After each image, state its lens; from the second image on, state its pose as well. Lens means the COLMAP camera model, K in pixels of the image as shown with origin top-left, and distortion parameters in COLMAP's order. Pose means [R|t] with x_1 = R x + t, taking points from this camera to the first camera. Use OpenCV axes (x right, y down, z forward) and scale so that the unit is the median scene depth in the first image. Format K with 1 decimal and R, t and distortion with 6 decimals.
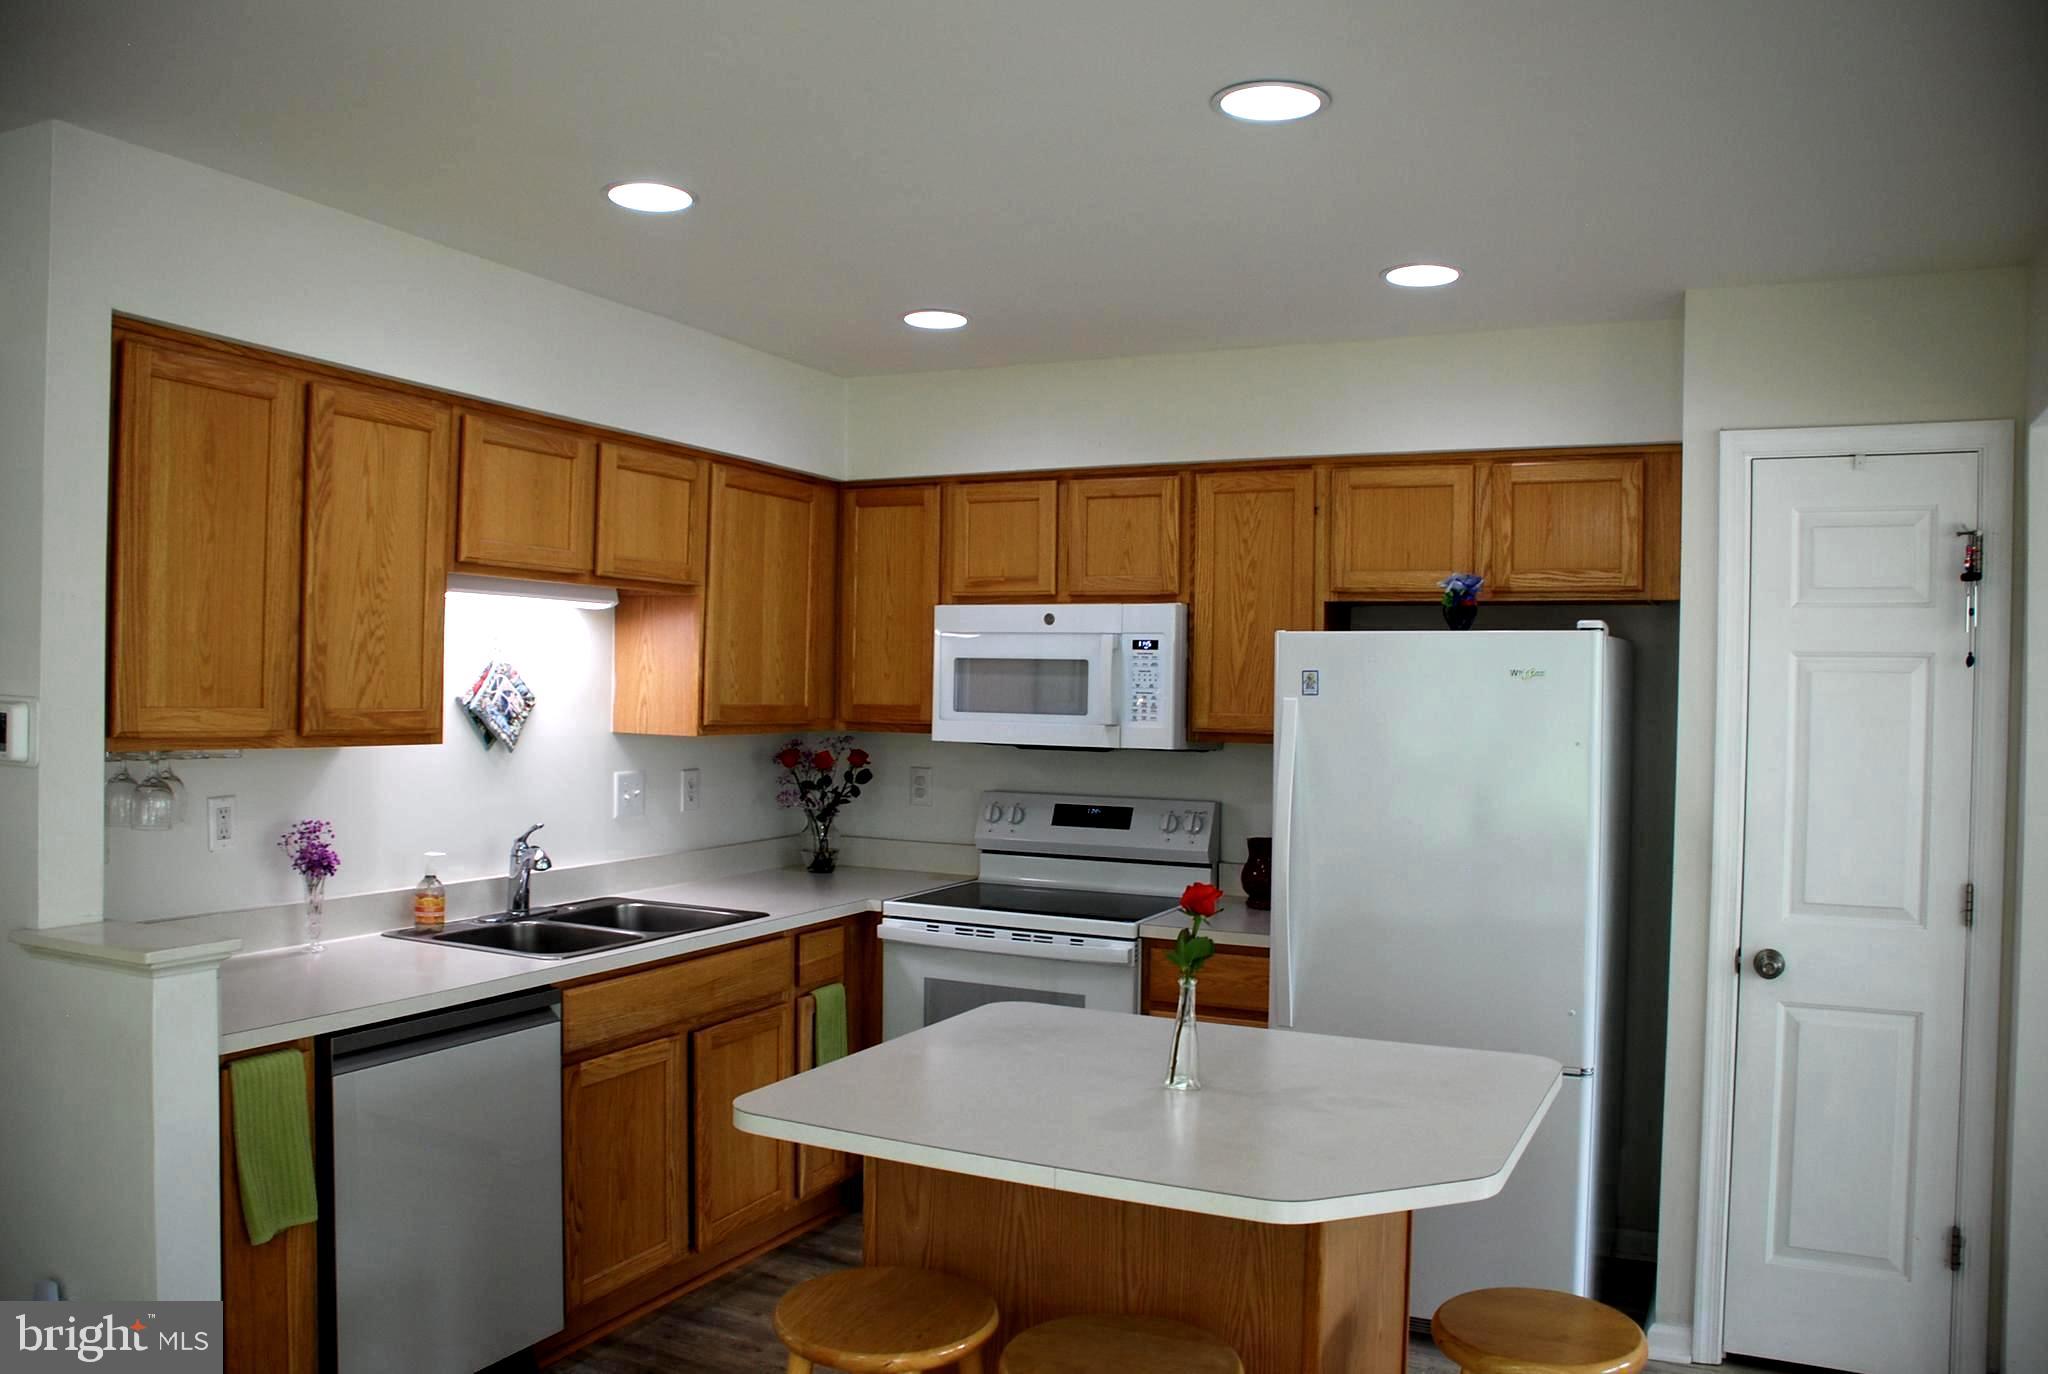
lens RADIAL K [[1589.7, 0, 1024.0], [0, 1589.7, 687.0], [0, 0, 1]] dist [-0.159782, 0.107762]
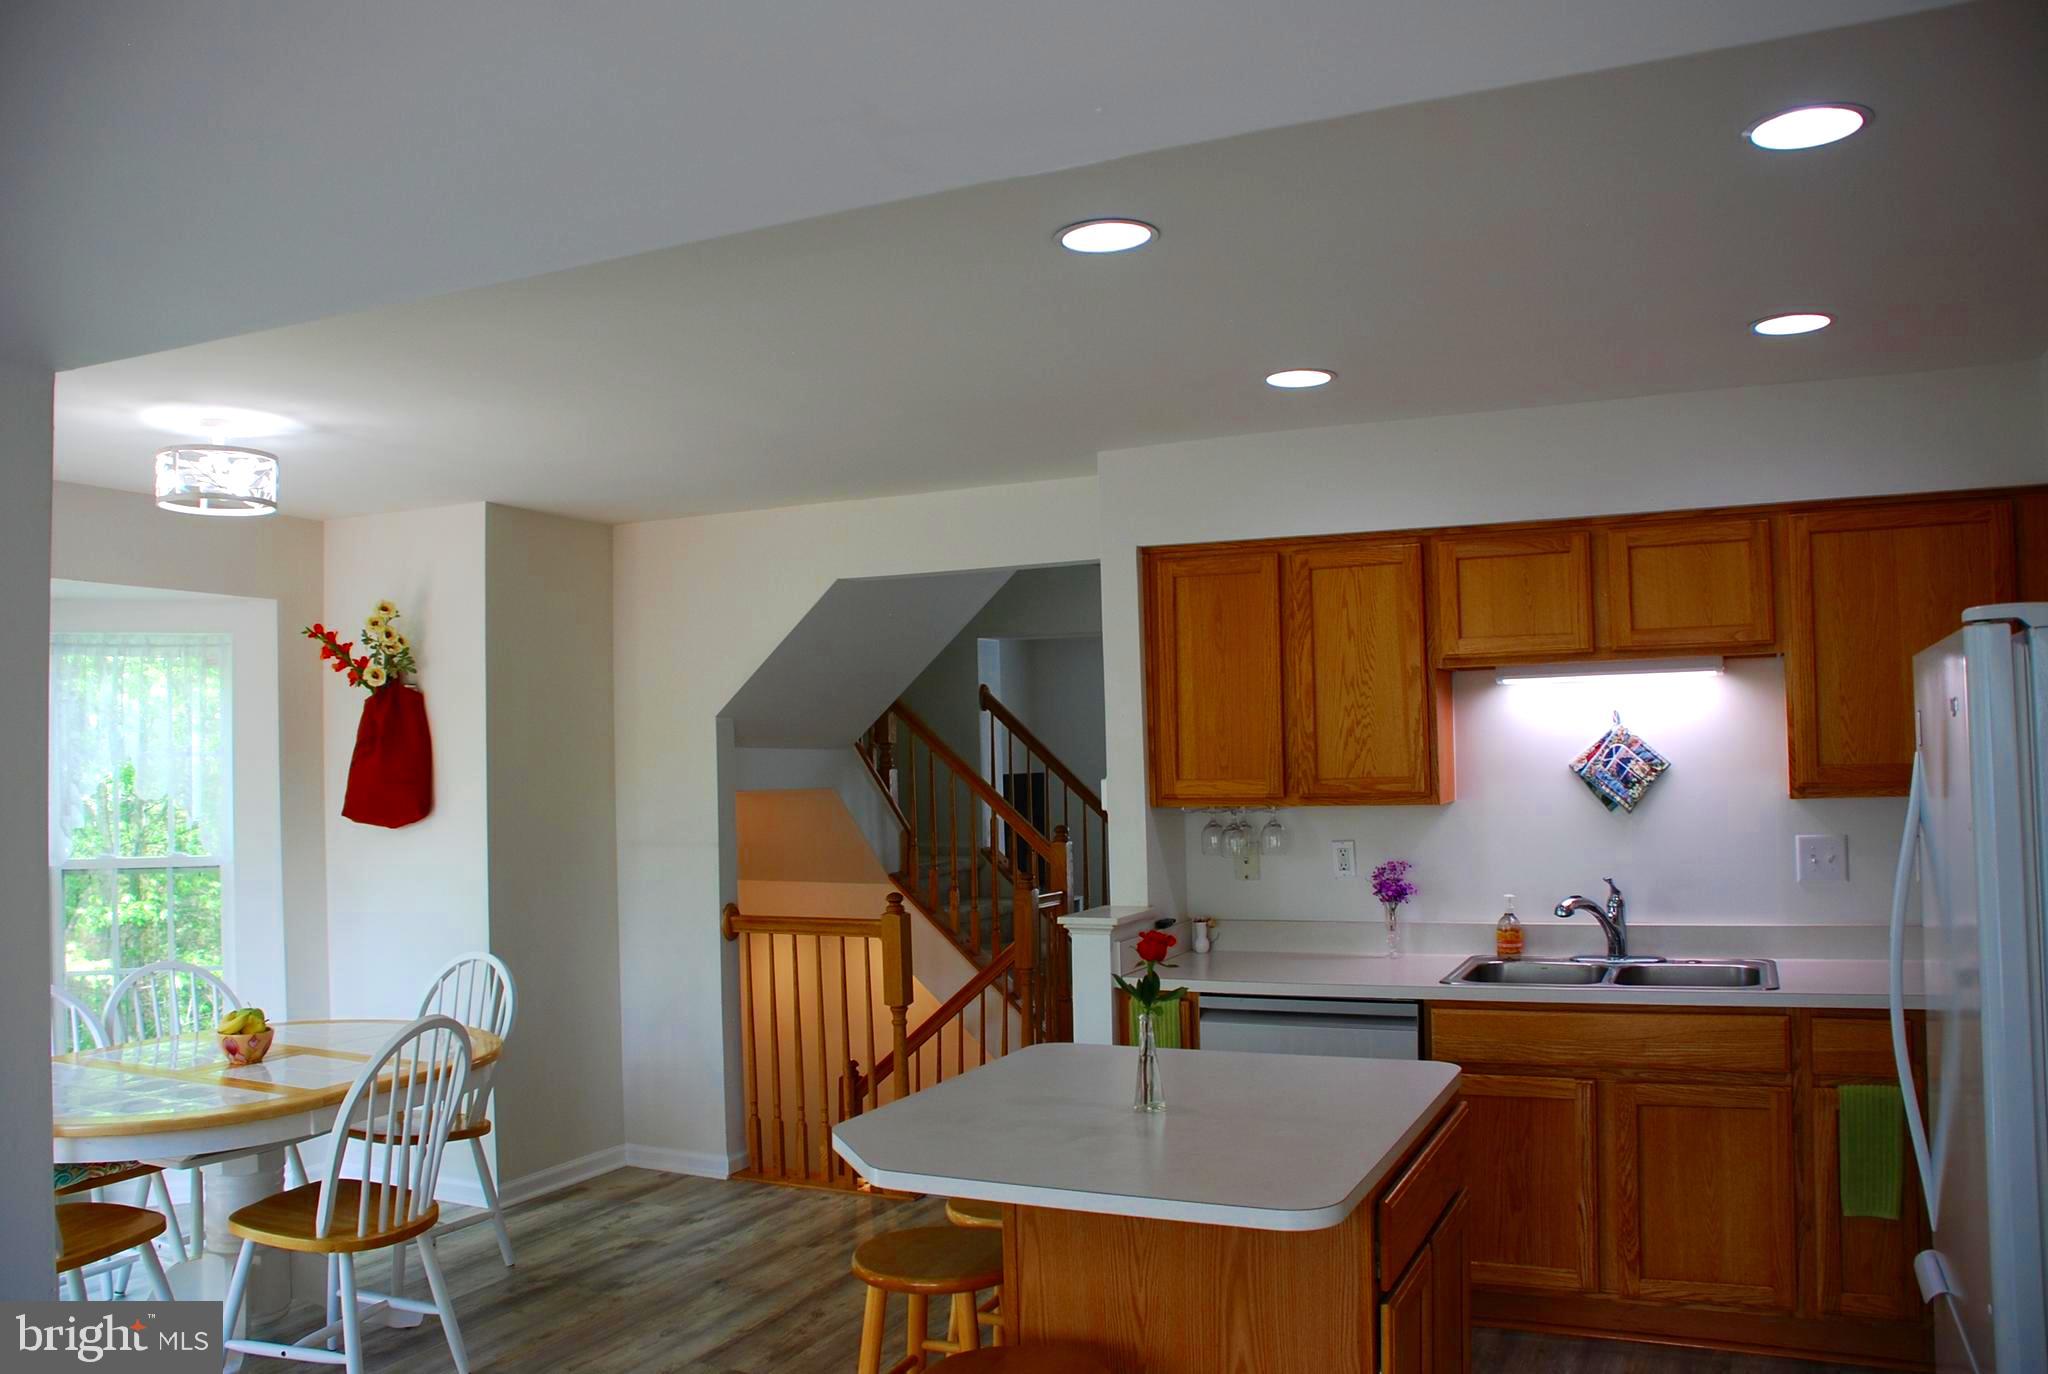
lens RADIAL K [[1589.7, 0, 1024.0], [0, 1589.7, 687.0], [0, 0, 1]] dist [-0.159782, 0.107762]
pose [[0.017307, -0.065028, -0.997733, 0.826474], [0.022229, 0.997661, -0.064637, 0.015038], [0.999603, -0.021060, 0.018712, 0.591624]]
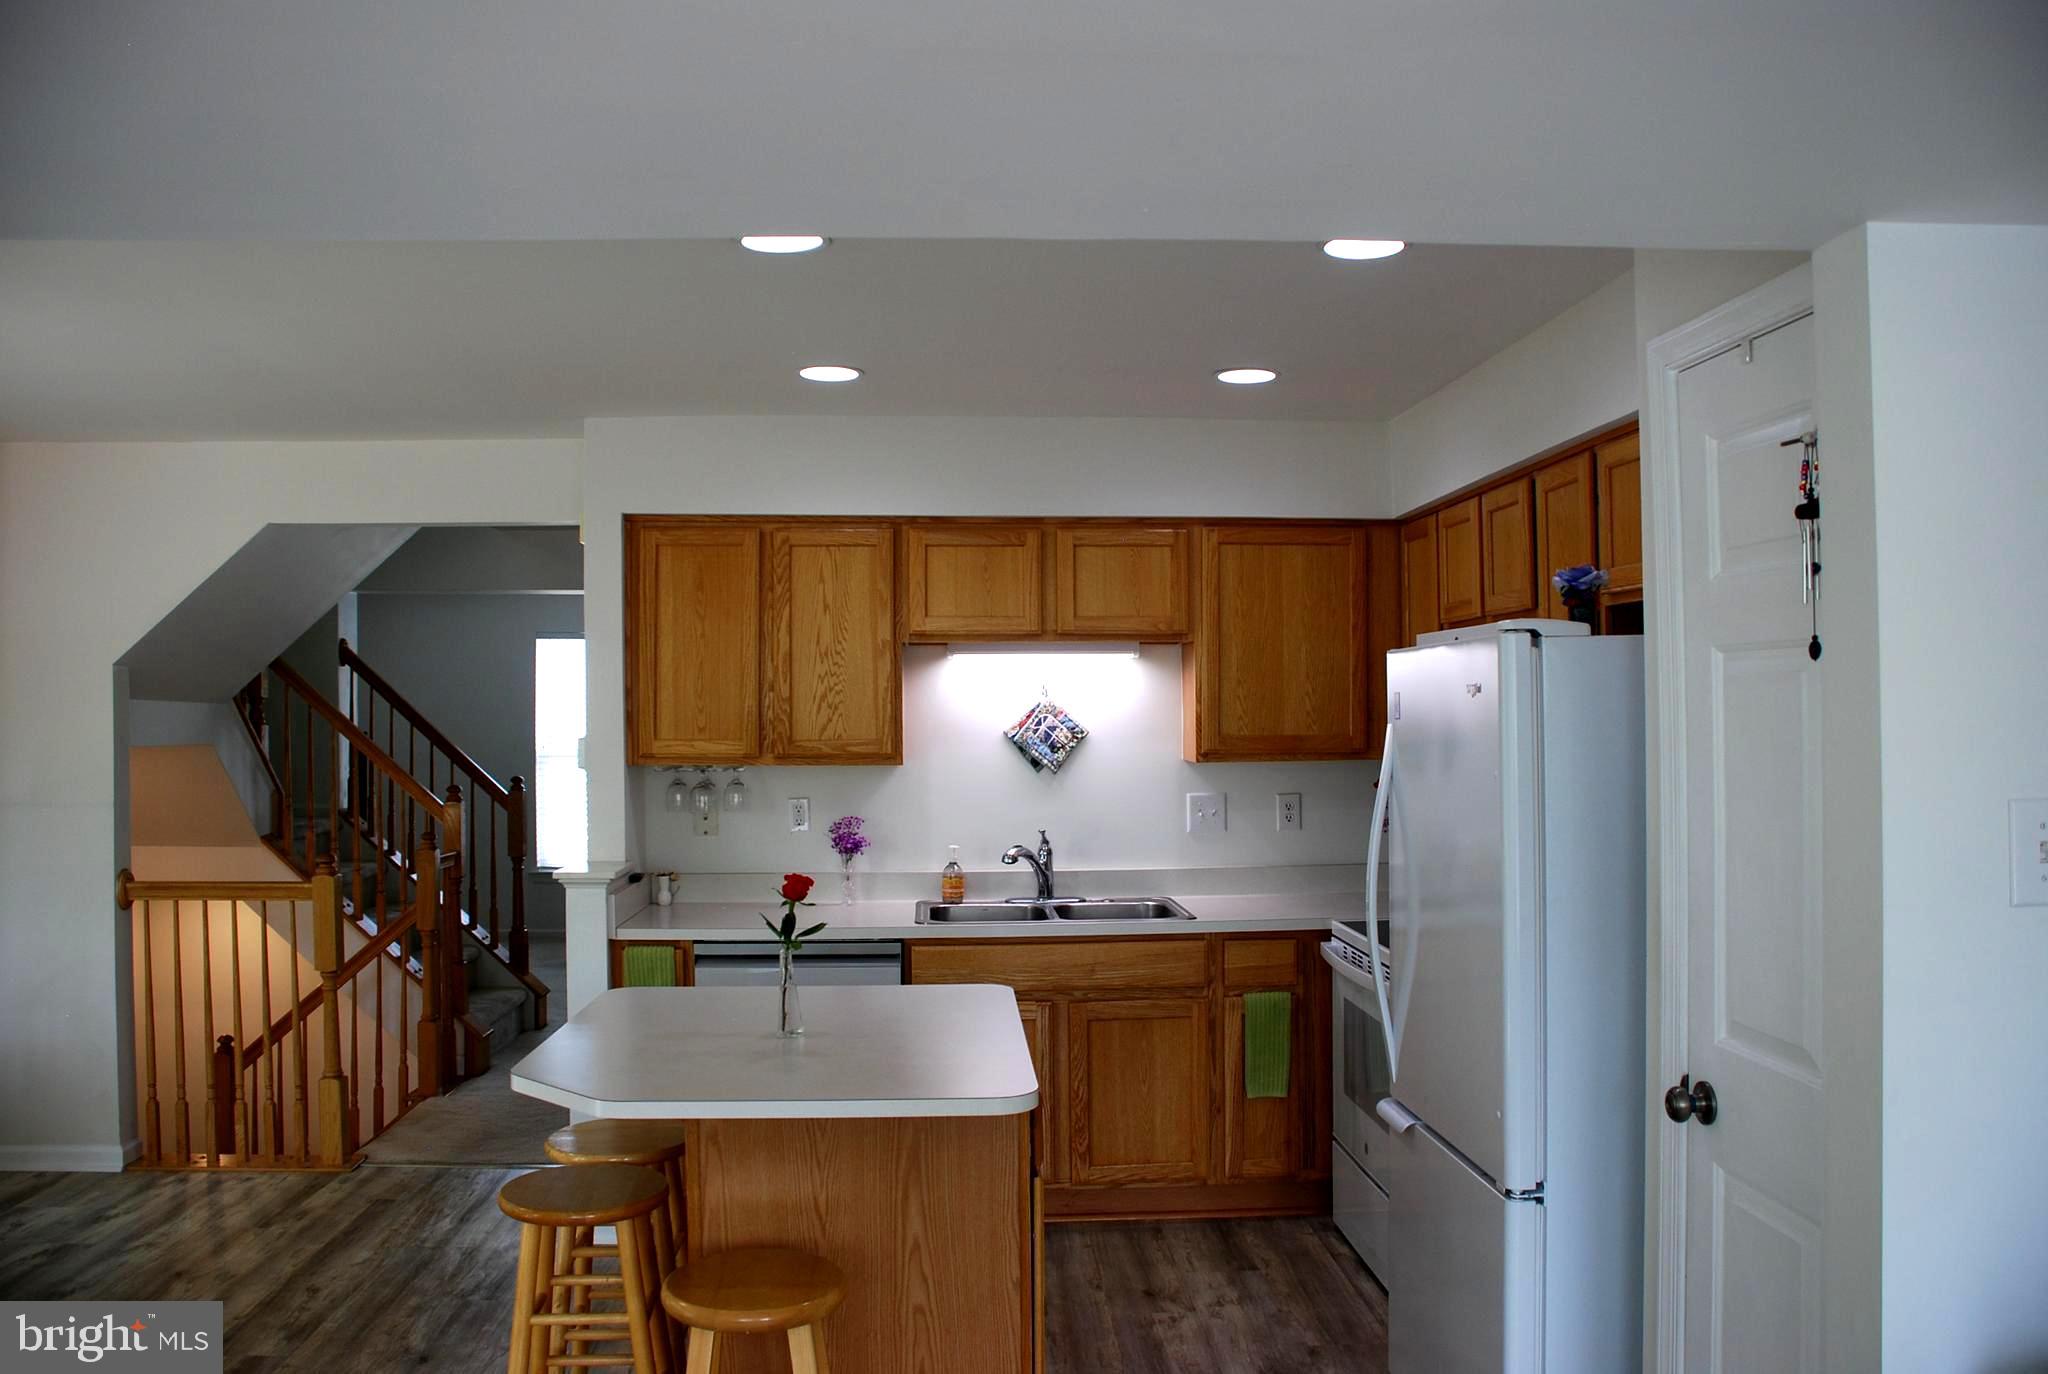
lens RADIAL K [[1589.7, 0, 1024.0], [0, 1589.7, 687.0], [0, 0, 1]] dist [-0.159782, 0.107762]
pose [[0.491075, -0.037446, -0.870312, 0.854869], [0.014346, 0.999288, -0.034900, 0.016423], [0.870999, 0.004653, 0.491263, 0.361597]]
